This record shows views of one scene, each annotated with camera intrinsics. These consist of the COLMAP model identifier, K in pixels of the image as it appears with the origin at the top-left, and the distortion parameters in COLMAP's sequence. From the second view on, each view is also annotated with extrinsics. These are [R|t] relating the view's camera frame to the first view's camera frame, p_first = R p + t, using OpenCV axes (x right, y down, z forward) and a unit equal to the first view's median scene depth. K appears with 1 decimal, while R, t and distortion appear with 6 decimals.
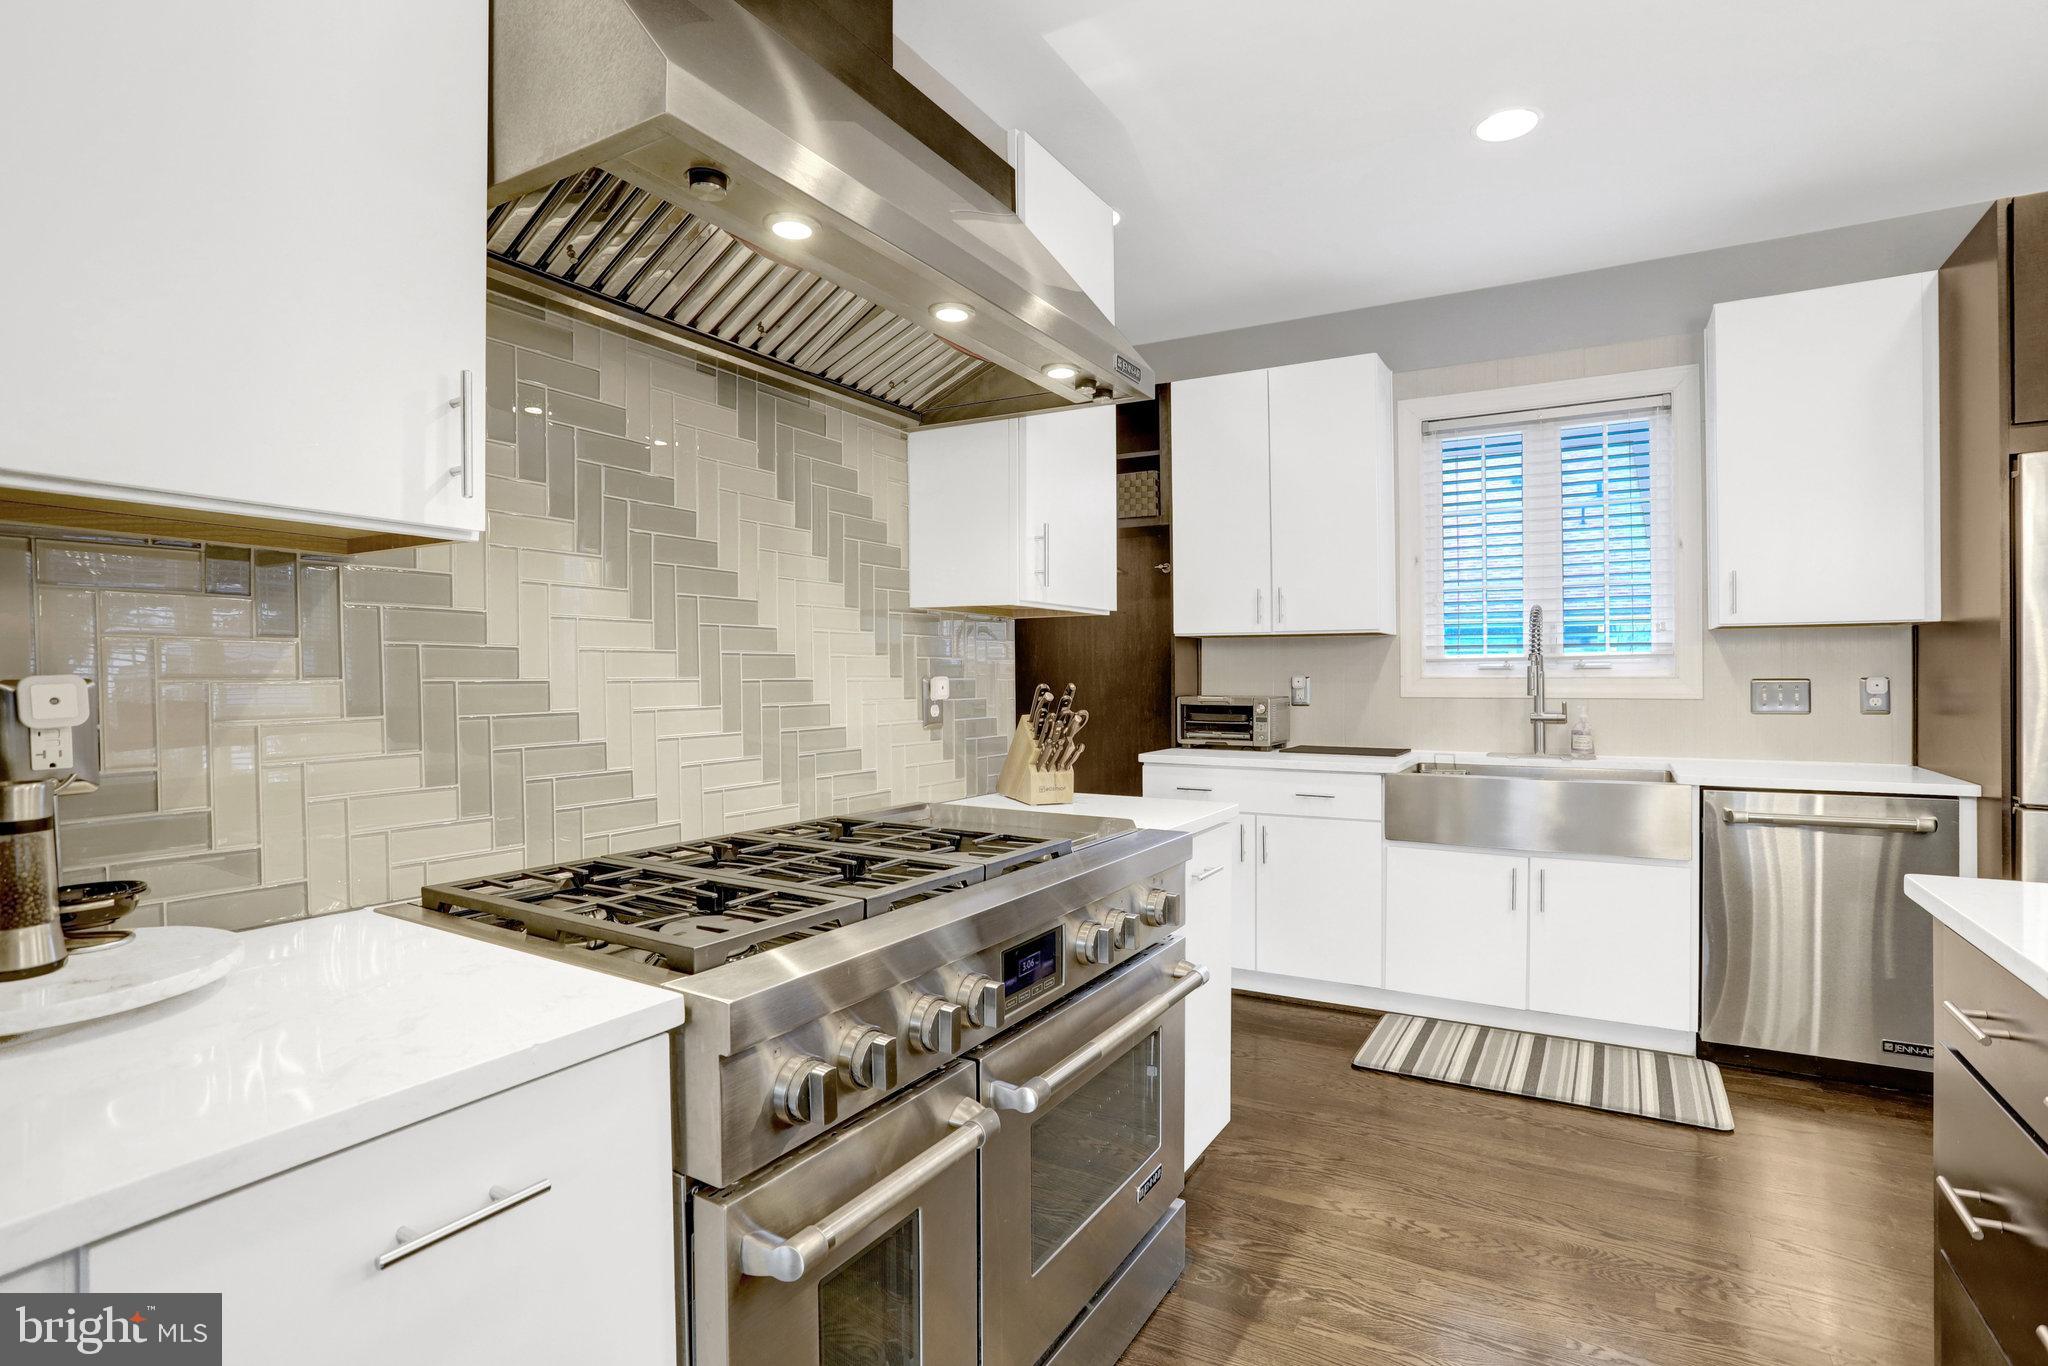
lens RADIAL K [[1011.0, 0, 1032.1], [0, 1011.0, 686.3], [0, 0, 1]] dist [-0.004459, -0.001029]
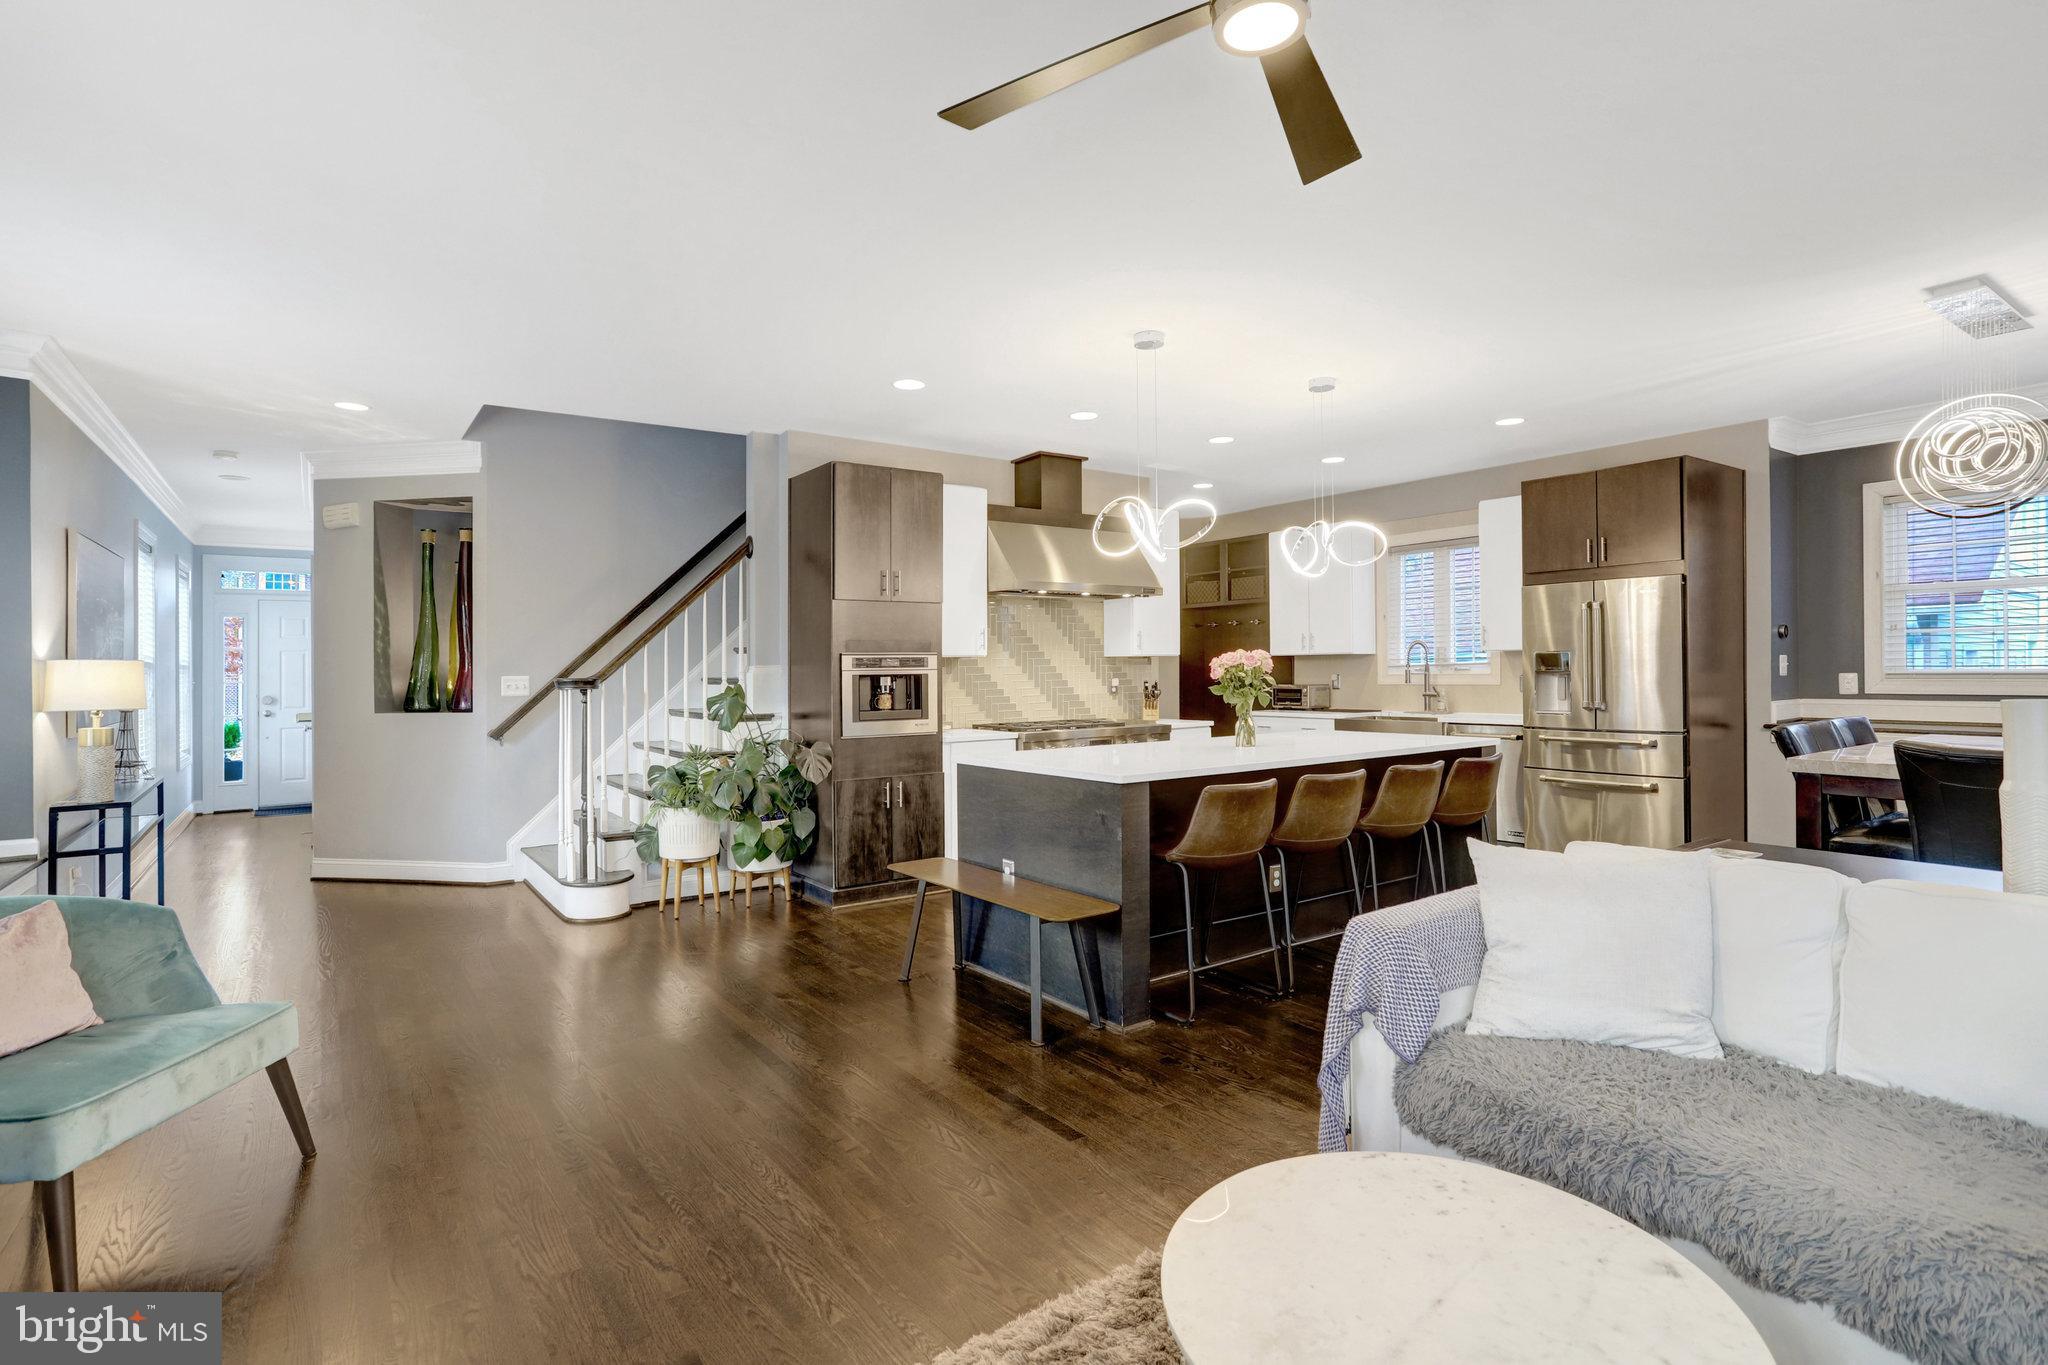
lens RADIAL K [[1011.0, 0, 1032.1], [0, 1011.0, 685.8], [0, 0, 1]] dist [-0.004459, -0.001029]
pose [[0.911430, -0.006412, -0.411406, 0.650090], [0.010007, 0.999928, 0.006585, -0.008042], [0.411334, -0.010119, 0.911429, -1.308623]]
